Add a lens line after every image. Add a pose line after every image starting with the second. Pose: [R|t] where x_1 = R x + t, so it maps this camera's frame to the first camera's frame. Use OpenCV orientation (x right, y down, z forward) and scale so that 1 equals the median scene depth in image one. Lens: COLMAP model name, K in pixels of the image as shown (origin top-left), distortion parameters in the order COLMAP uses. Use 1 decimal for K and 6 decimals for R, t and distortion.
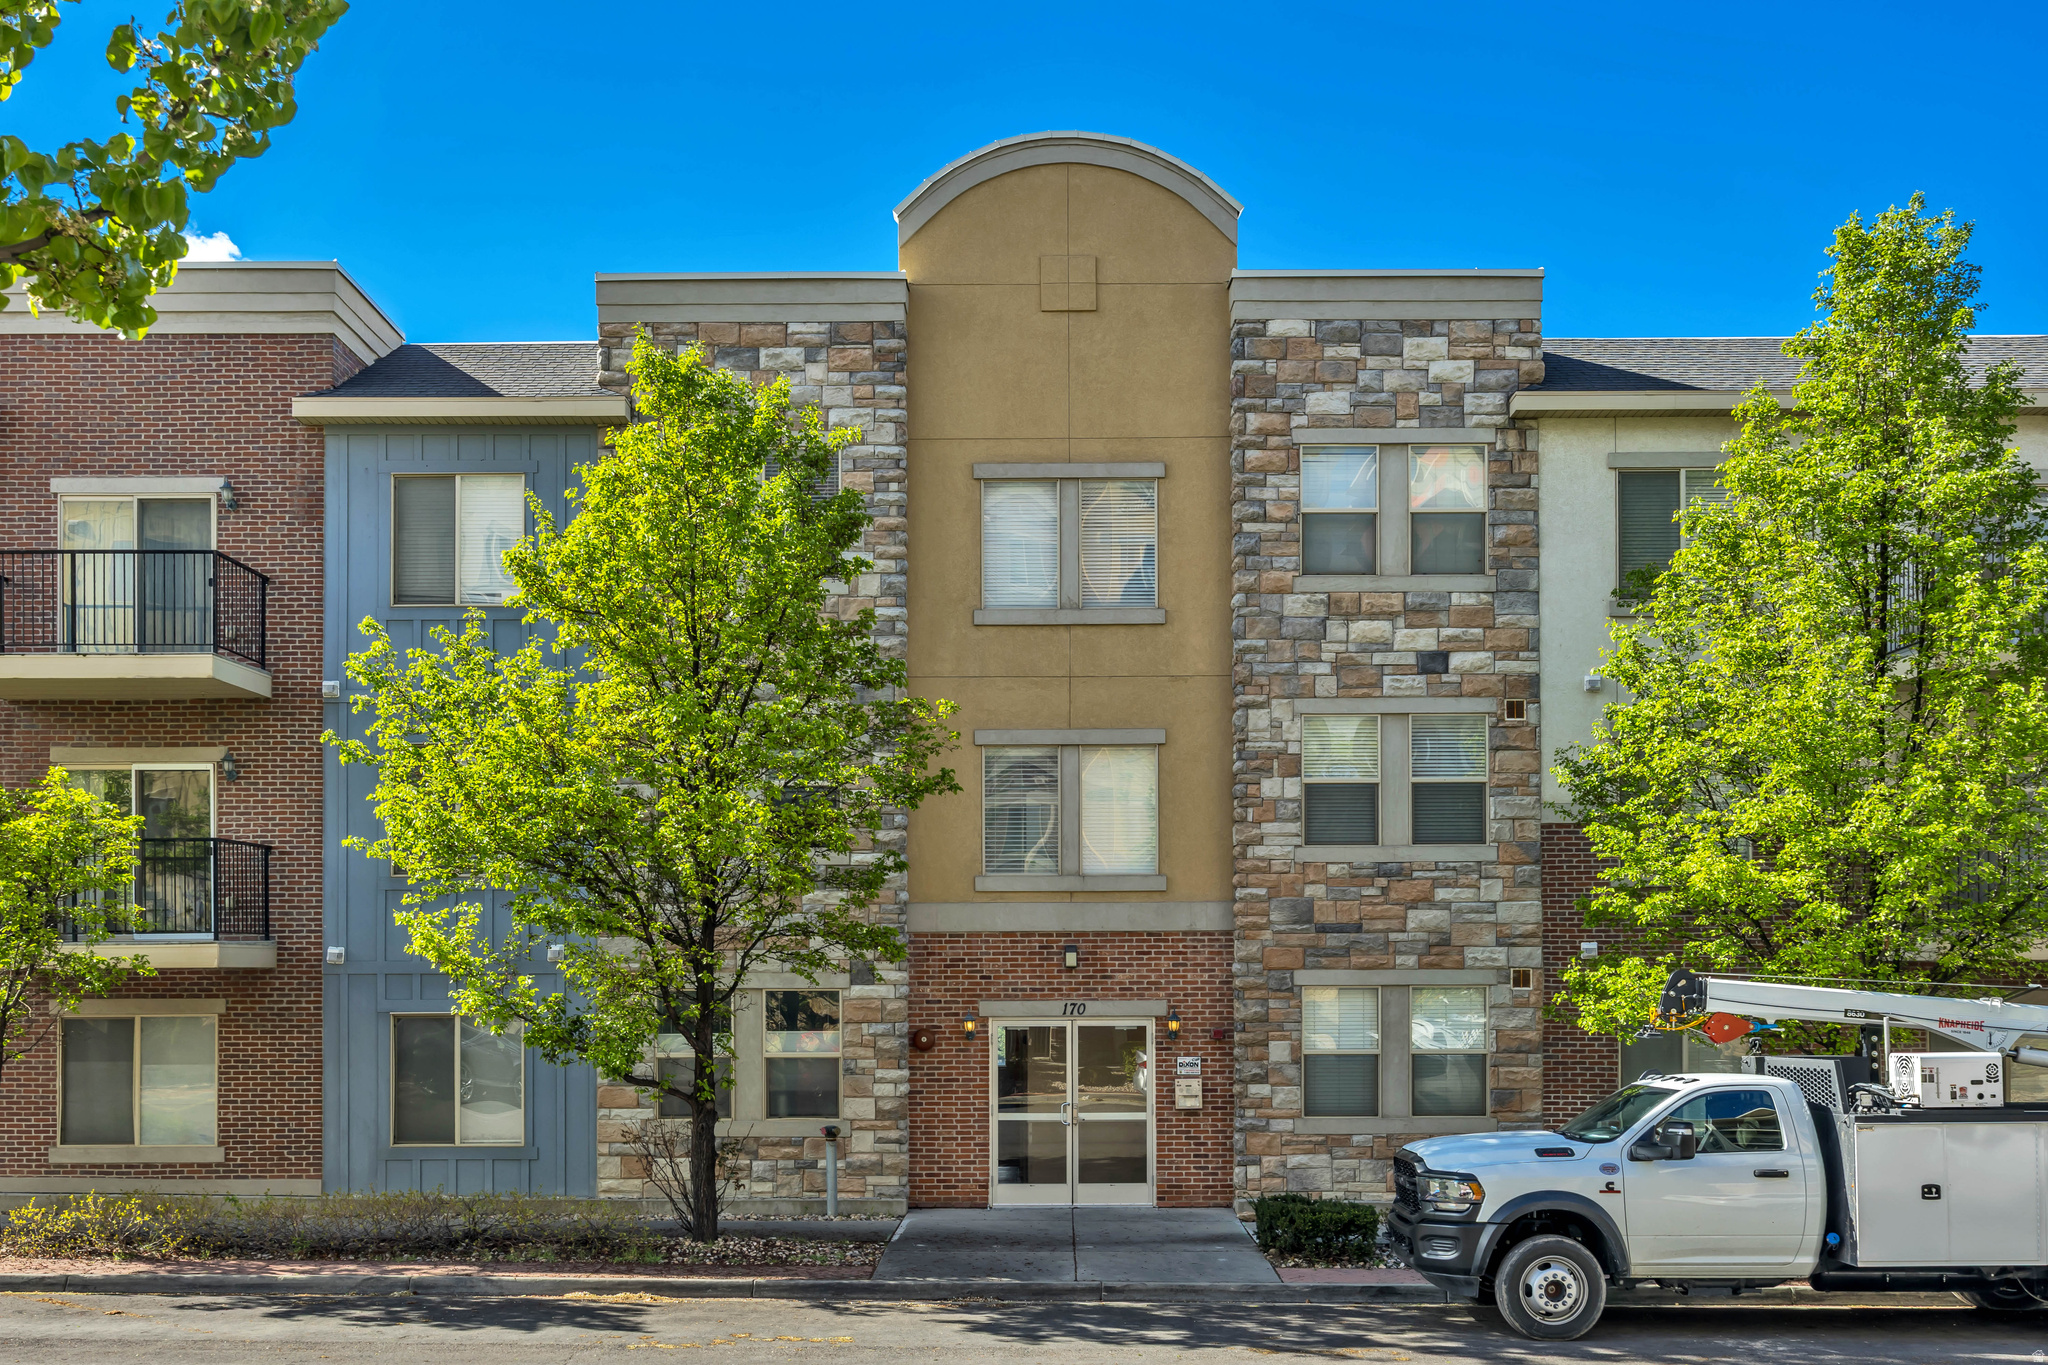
lens RADIAL K [[1886.7, 0, 1024.0], [0, 1886.7, 682.5], [0, 0, 1]] dist [0.011047, 0.011341]
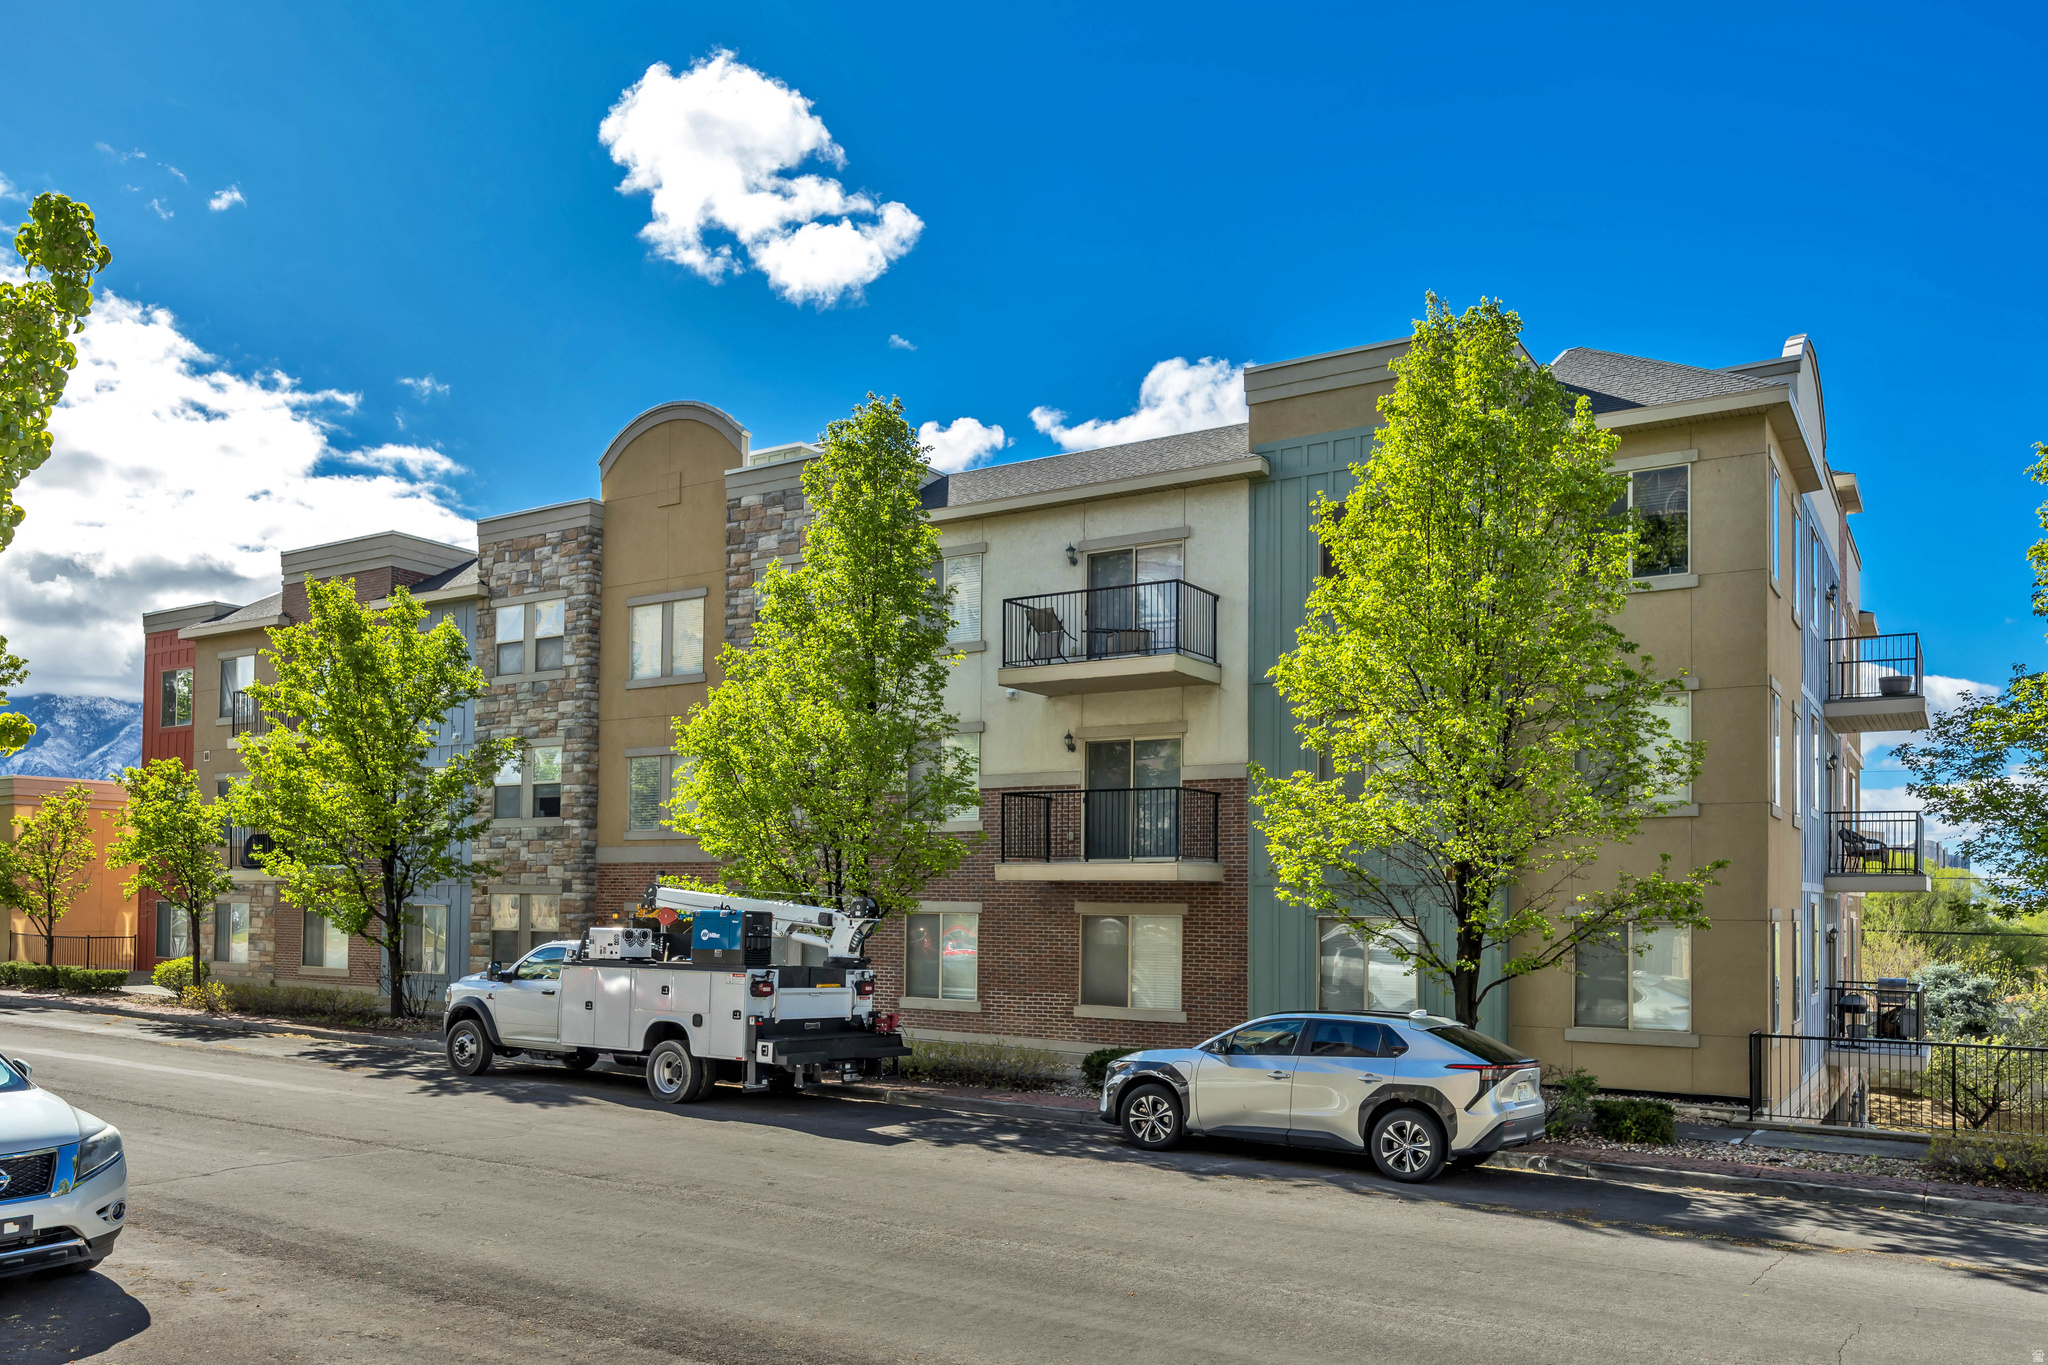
lens RADIAL K [[1508.3, 0, 1022.4], [0, 1508.3, 600.2], [0, 0, 1]] dist [-0.003503, -0.001530]
pose [[0.849492, -0.097461, -0.518522, 1.048477], [0.079647, 0.995216, -0.056575, -0.003802], [0.521556, 0.006761, 0.853190, -0.022813]]
